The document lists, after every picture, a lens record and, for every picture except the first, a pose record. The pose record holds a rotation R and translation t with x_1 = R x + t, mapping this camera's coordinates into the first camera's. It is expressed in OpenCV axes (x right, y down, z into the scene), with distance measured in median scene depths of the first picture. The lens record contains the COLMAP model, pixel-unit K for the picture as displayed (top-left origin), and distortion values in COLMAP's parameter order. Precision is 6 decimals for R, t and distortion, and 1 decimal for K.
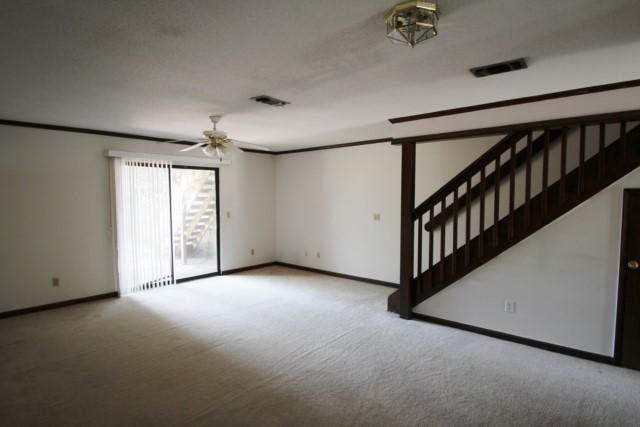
lens RADIAL K [[344.6, 0, 320.3], [0, 344.6, 214.5], [0, 0, 1]] dist [-0.042242, -0.001466]
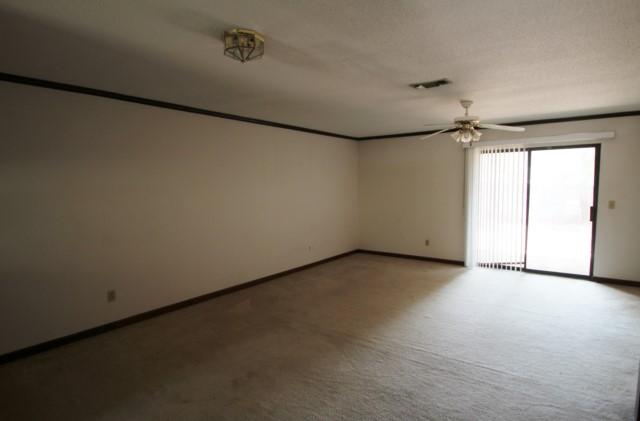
lens RADIAL K [[332.0, 0, 320.3], [0, 332.0, 209.3], [0, 0, 1]] dist [-0.001627, -0.000019]
pose [[0.096172, 0.079751, -0.992165, 0.517286], [-0.043990, 0.996152, 0.075808, -0.022115], [0.994392, 0.036355, 0.099310, 0.395898]]
